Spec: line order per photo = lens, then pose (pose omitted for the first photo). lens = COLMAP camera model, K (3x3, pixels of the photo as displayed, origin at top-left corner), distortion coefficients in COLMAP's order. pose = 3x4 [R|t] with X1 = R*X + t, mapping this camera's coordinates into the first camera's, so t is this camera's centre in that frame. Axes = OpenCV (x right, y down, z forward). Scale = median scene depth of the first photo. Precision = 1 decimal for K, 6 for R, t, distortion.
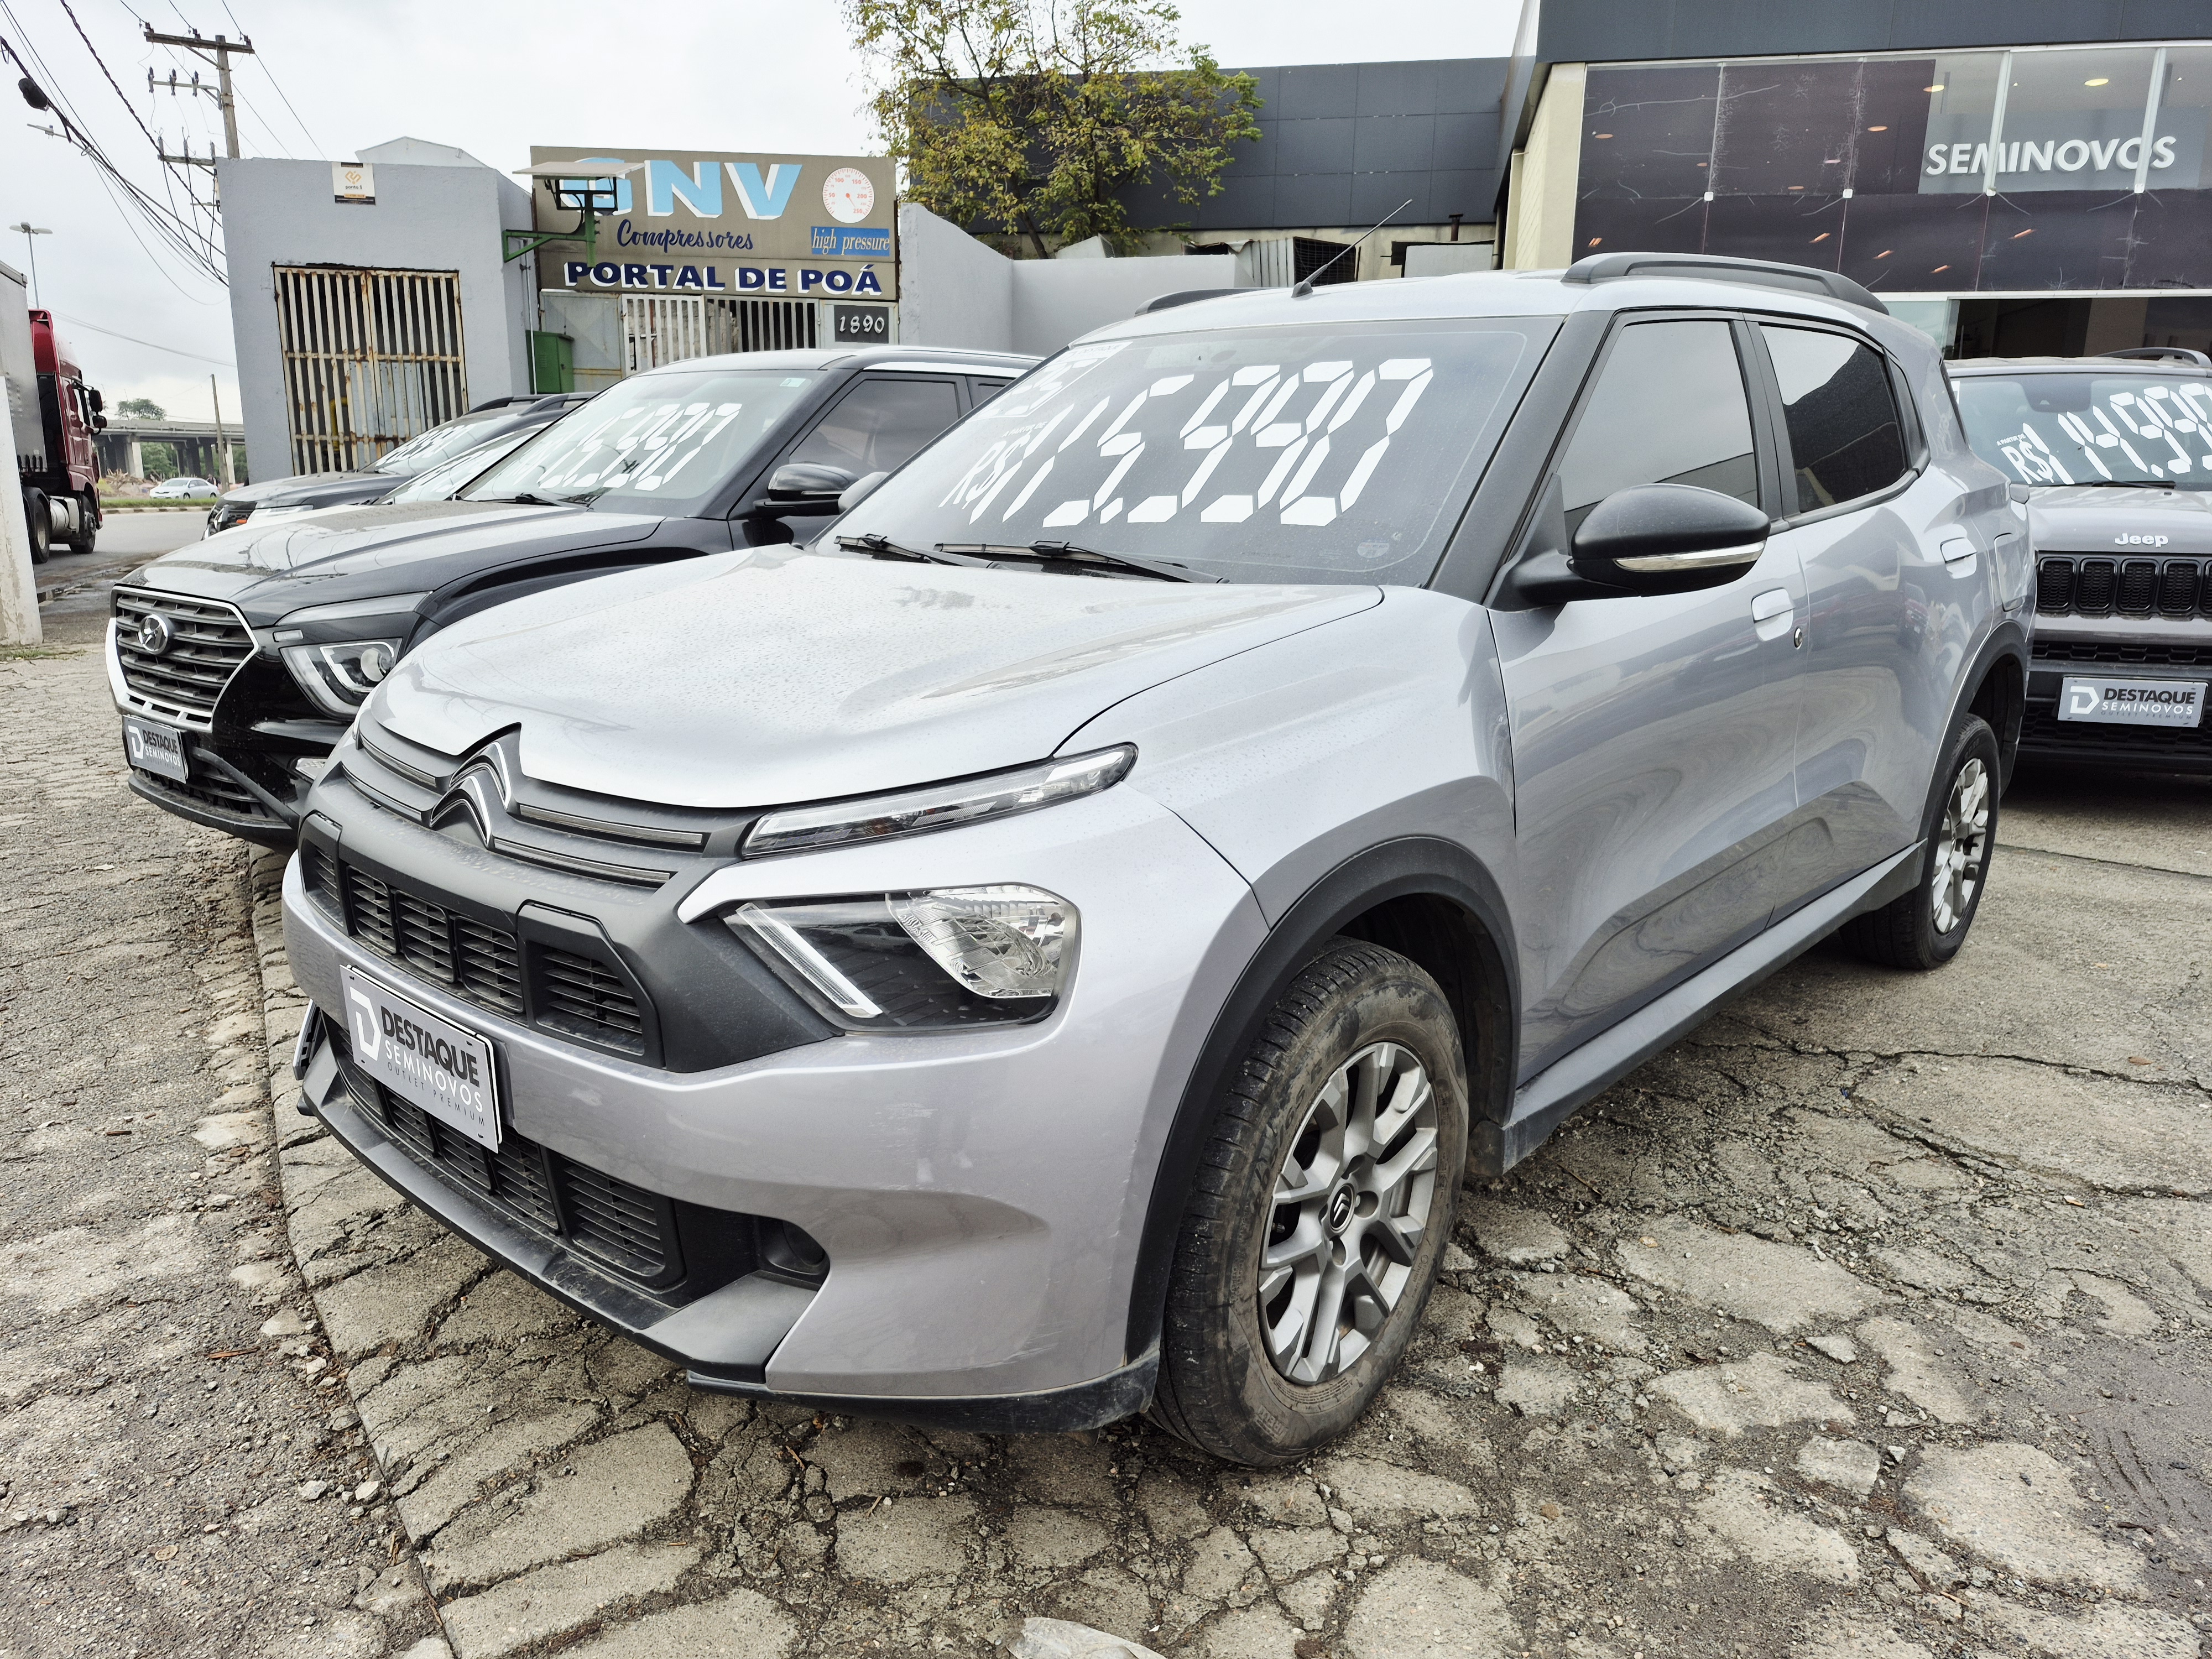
lens RADIAL K [[1499.6, 0, 1098.5], [0, 1499.6, 854.5], [0, 0, 1]] dist [0.008048, 0.001977]
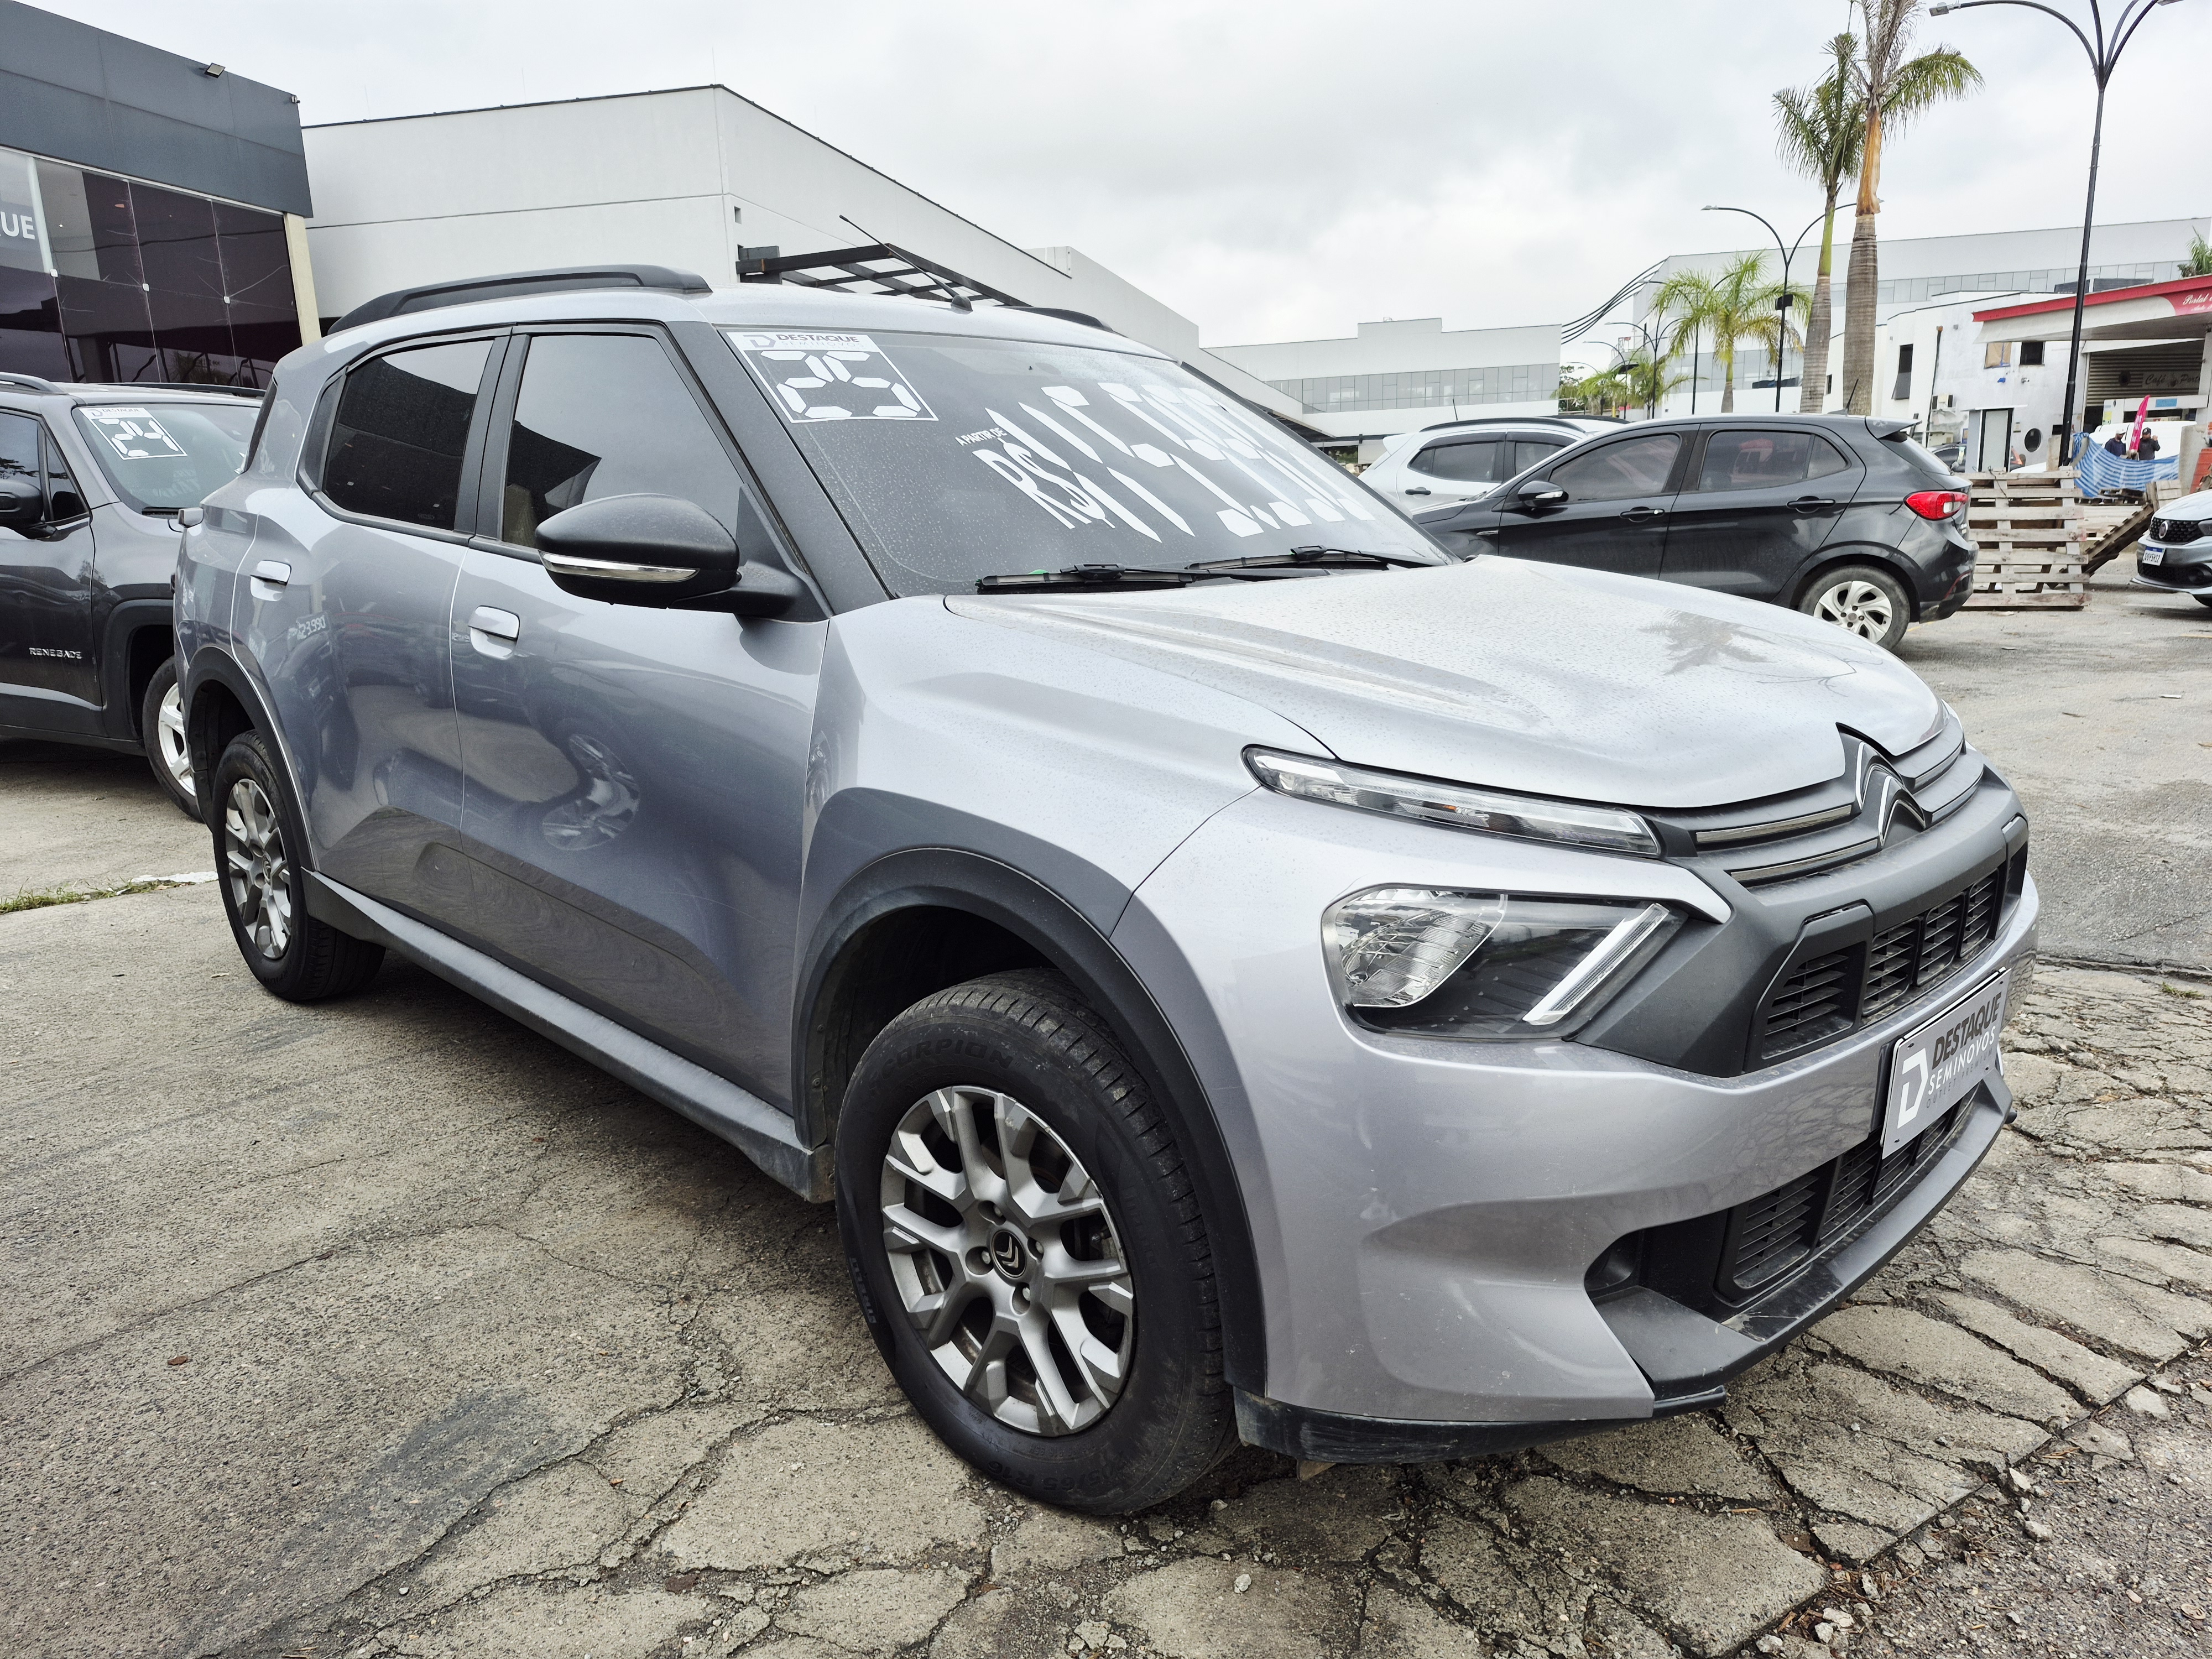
lens RADIAL K [[1543.8, 0, 1106.0], [0, 1543.8, 829.5], [0, 0, 1]] dist [0.005668, -0.001564]
pose [[0.065939, -0.235872, 0.969544, -1.401032], [0.263859, 0.941193, 0.211030, -0.358886], [-0.962305, 0.241908, 0.124298, 1.329587]]
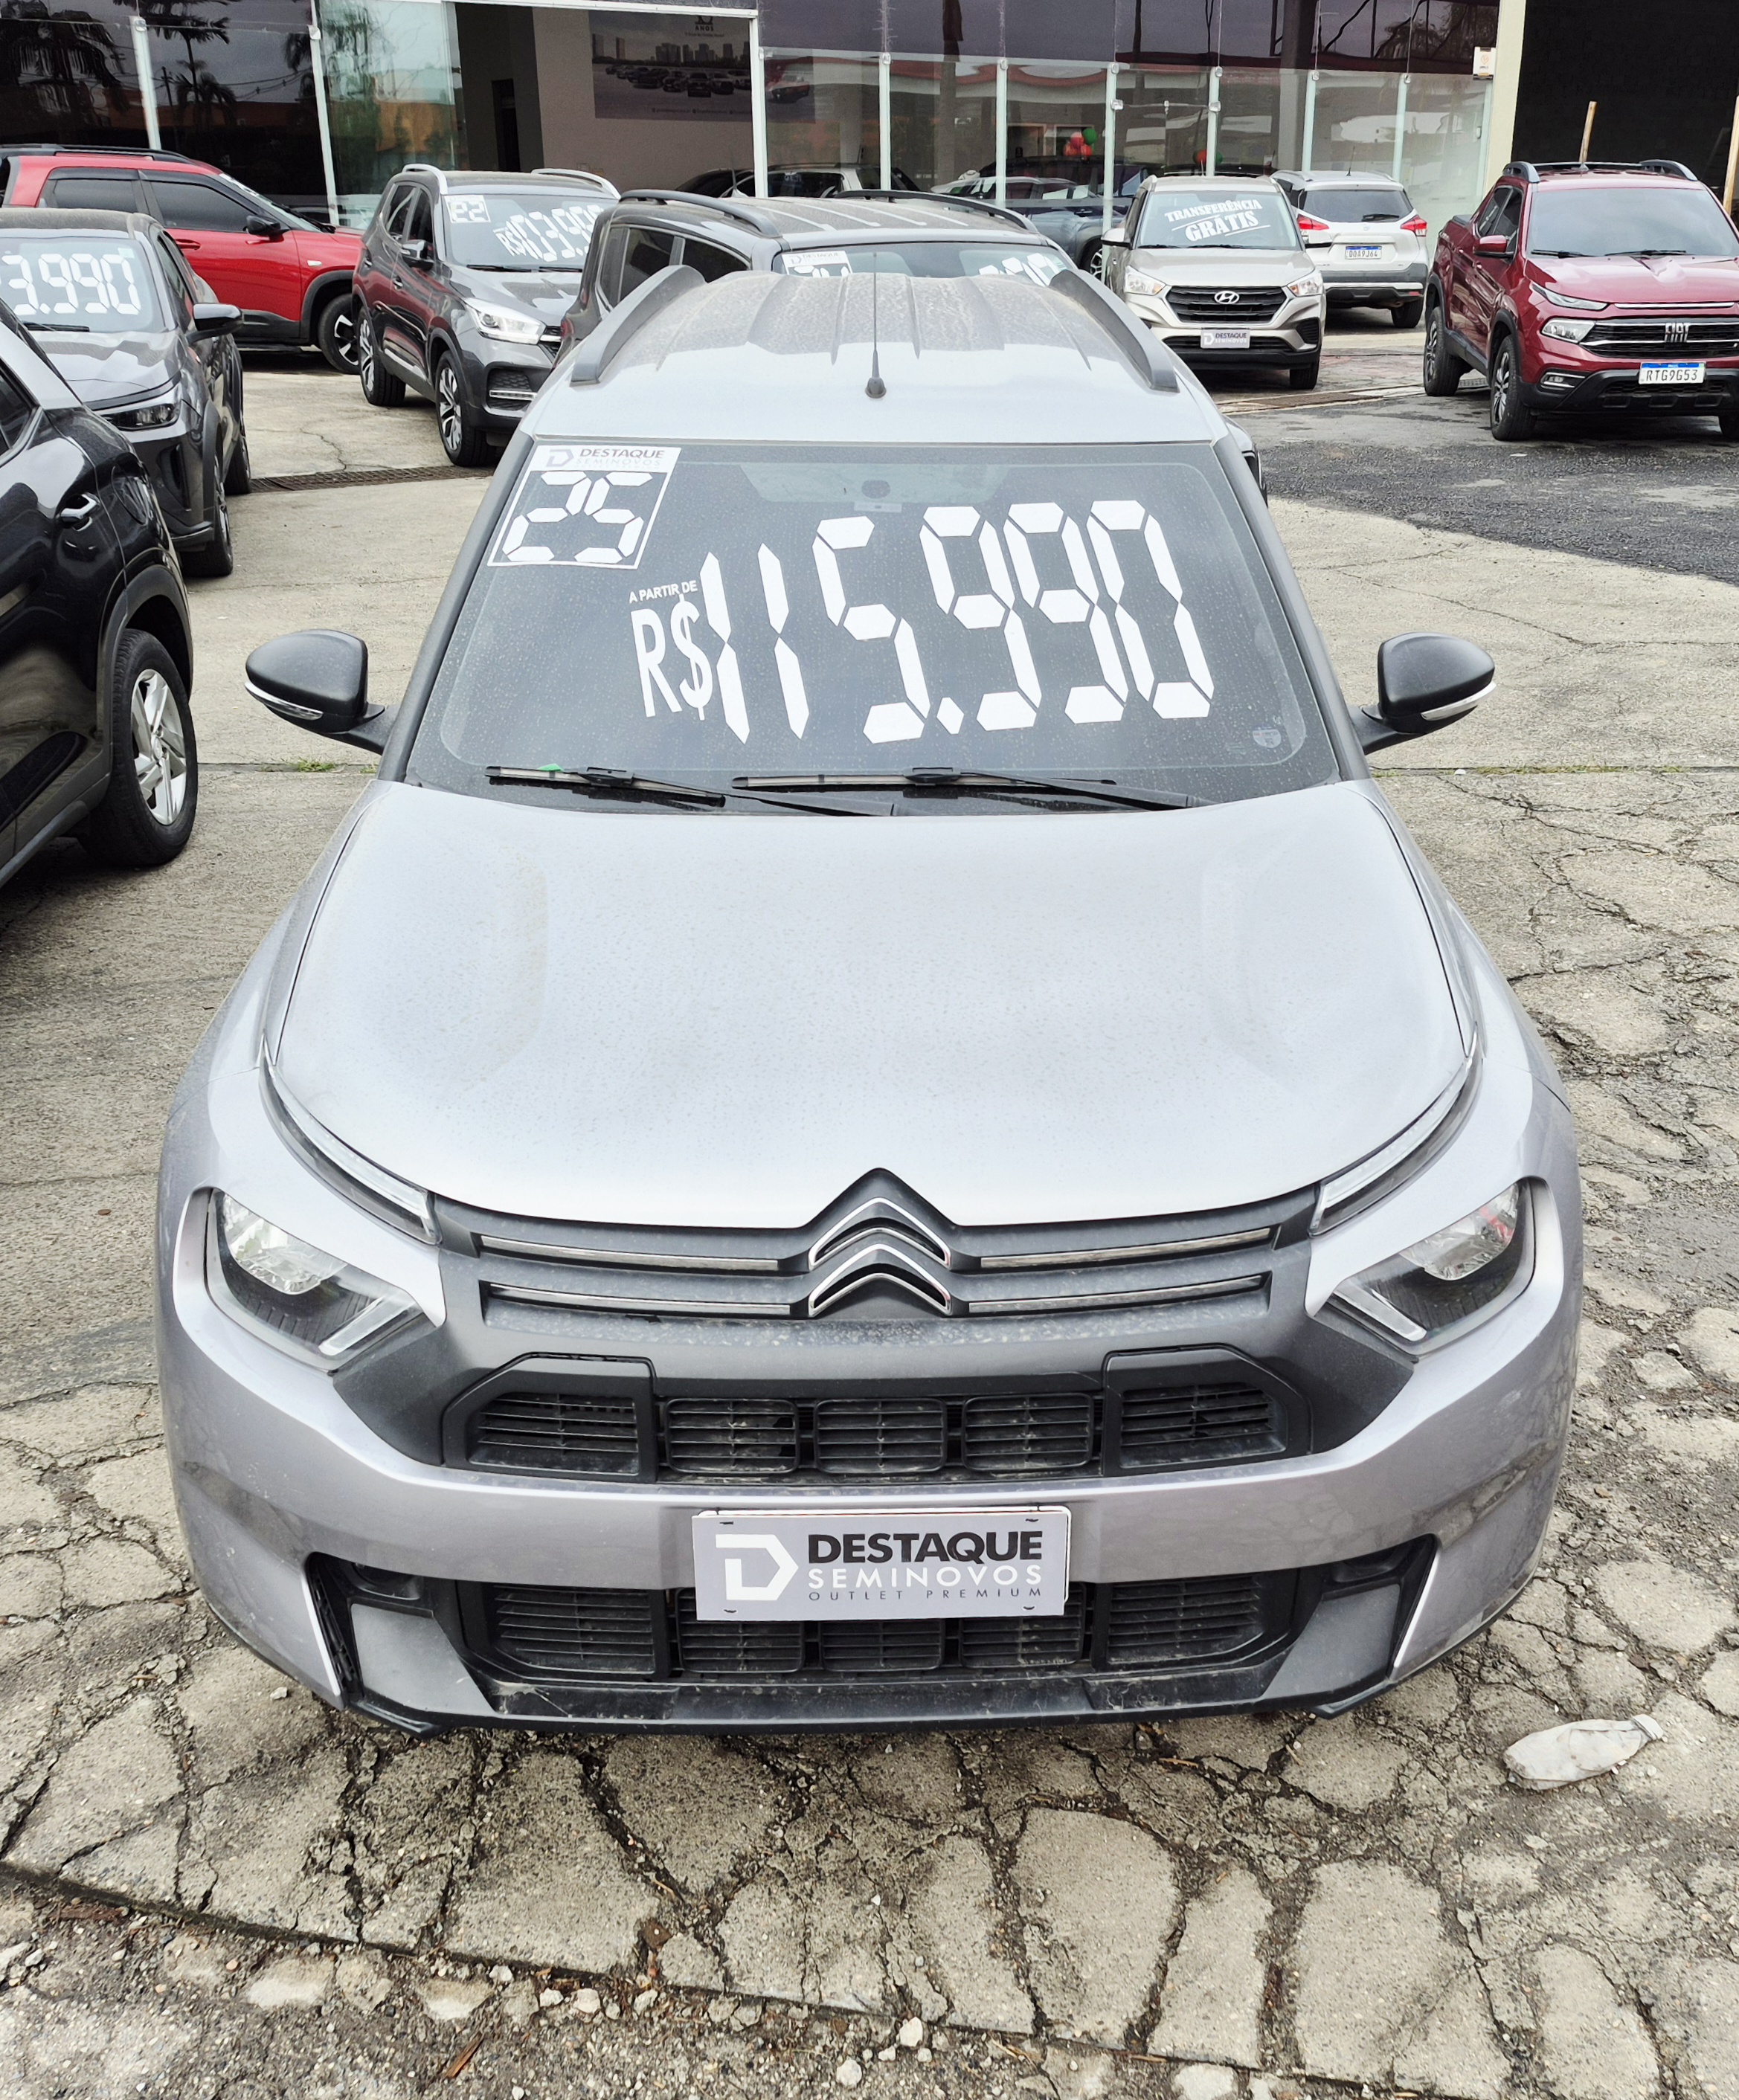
lens RADIAL K [[1998.6, 0, 897.4], [0, 1998.6, 1046.1], [0, 0, 1]] dist [0.032216, -0.009681]
pose [[0.721136, -0.281991, 0.632807, -1.064916], [0.177187, 0.958105, 0.225031, -0.402559], [-0.669752, -0.050153, 0.740889, 0.146880]]
